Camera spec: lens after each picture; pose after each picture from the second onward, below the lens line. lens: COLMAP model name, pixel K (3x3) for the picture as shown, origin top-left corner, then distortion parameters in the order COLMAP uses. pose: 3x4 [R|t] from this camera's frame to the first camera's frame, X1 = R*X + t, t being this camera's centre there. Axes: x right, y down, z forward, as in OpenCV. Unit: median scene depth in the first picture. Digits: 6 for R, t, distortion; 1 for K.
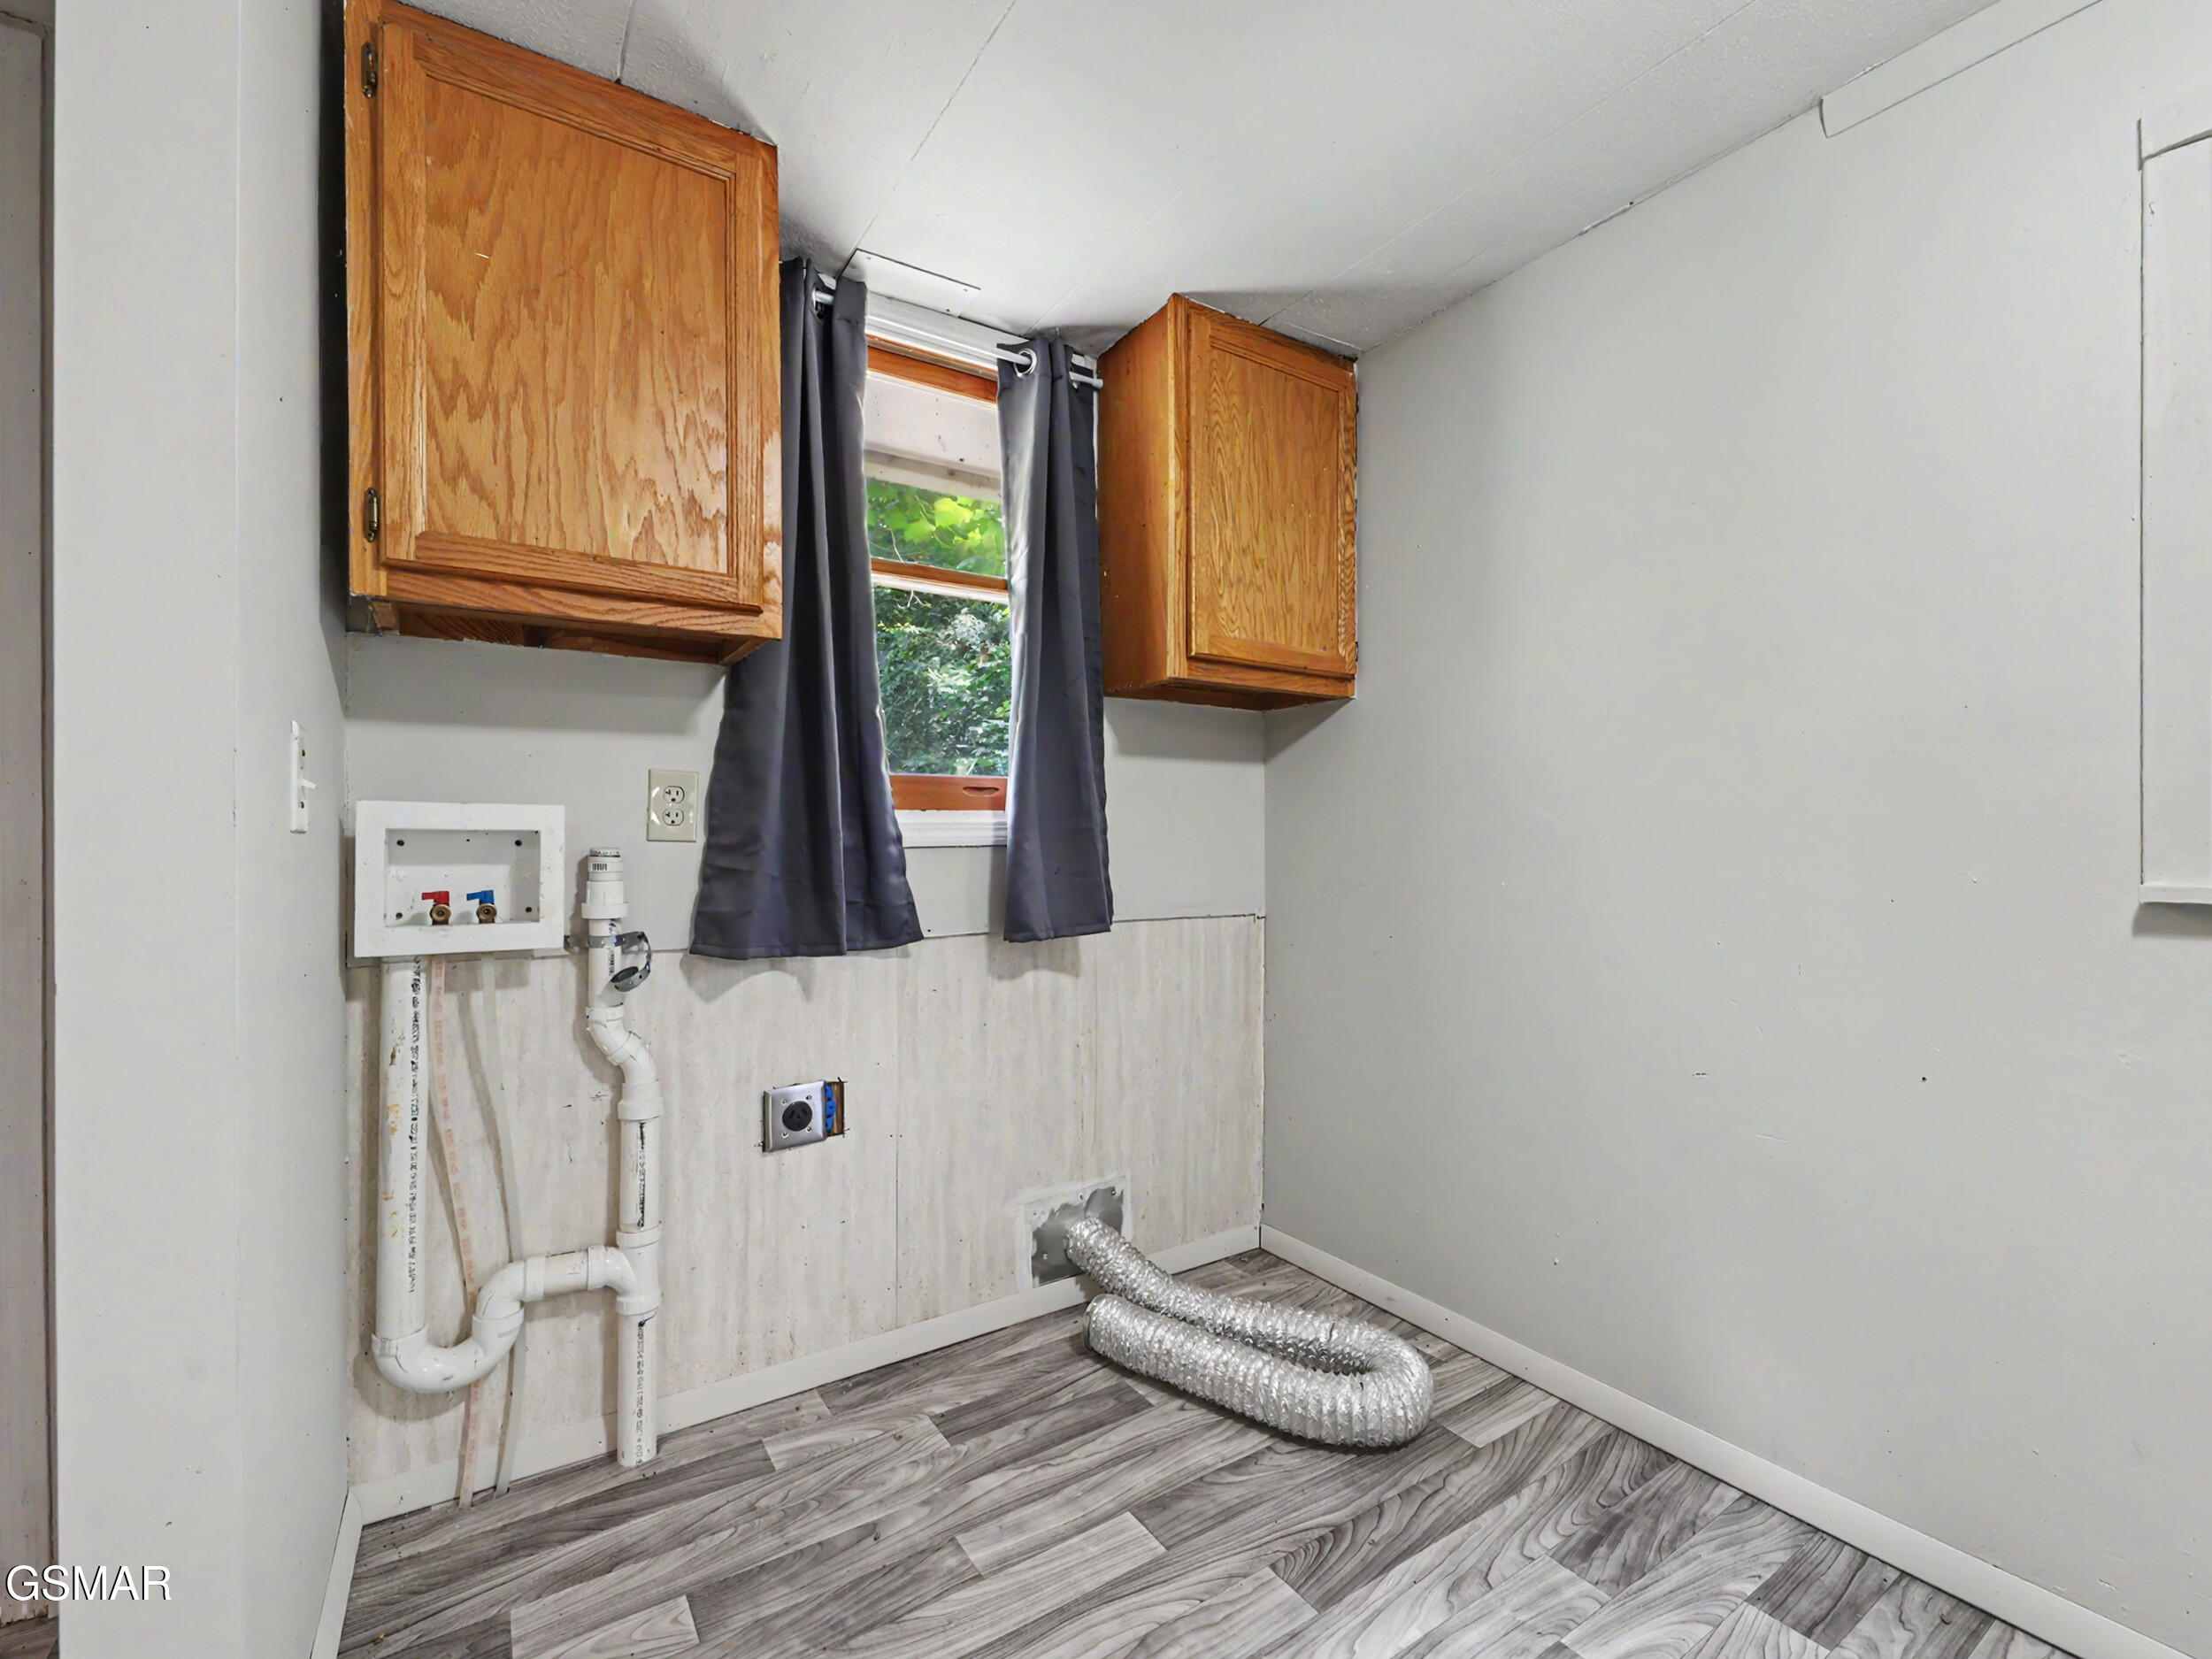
lens RADIAL K [[947.5, 0, 1084.5], [0, 947.5, 843.8], [0, 0, 1]] dist [0.009130, -0.003716]
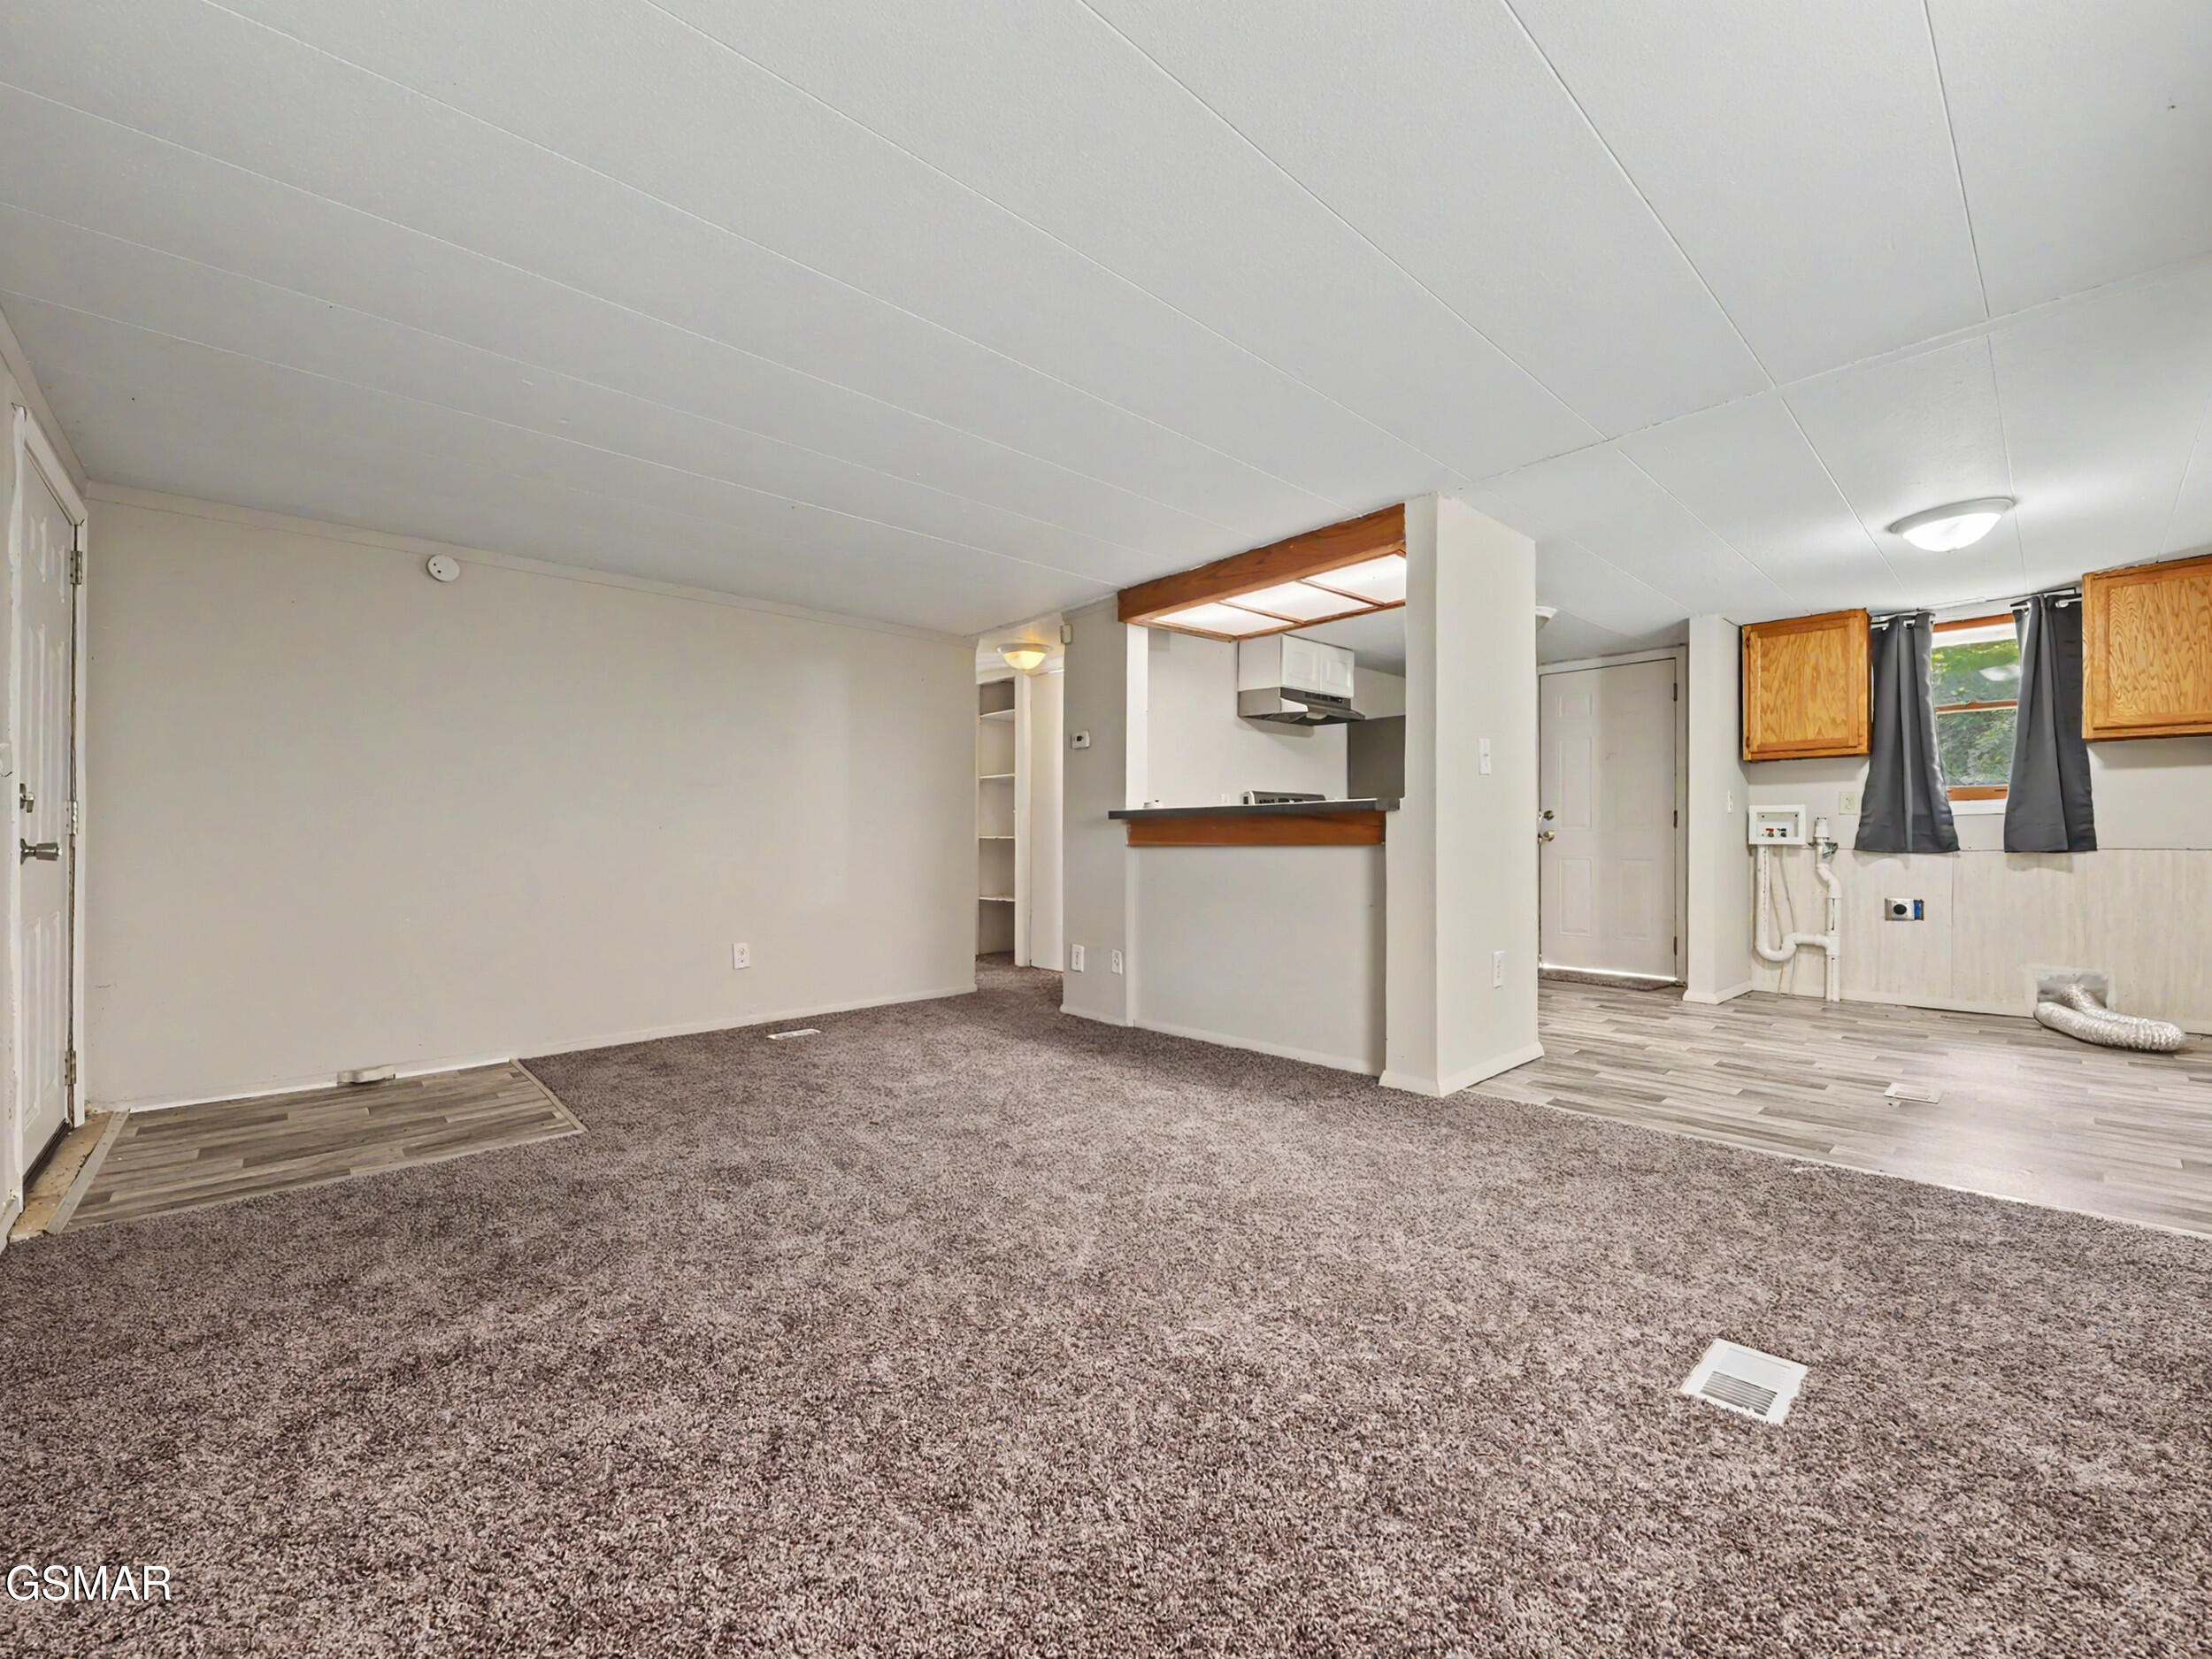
lens RADIAL K [[903.7, 0, 1087.9], [0, 903.7, 836.0], [0, 0, 1]] dist [0.003497, -0.003502]
pose [[0.172542, 0.001320, -0.985001, 2.090341], [0.001381, 0.999998, 0.001582, 0.061802], [0.985001, -0.001633, 0.172540, -2.008146]]
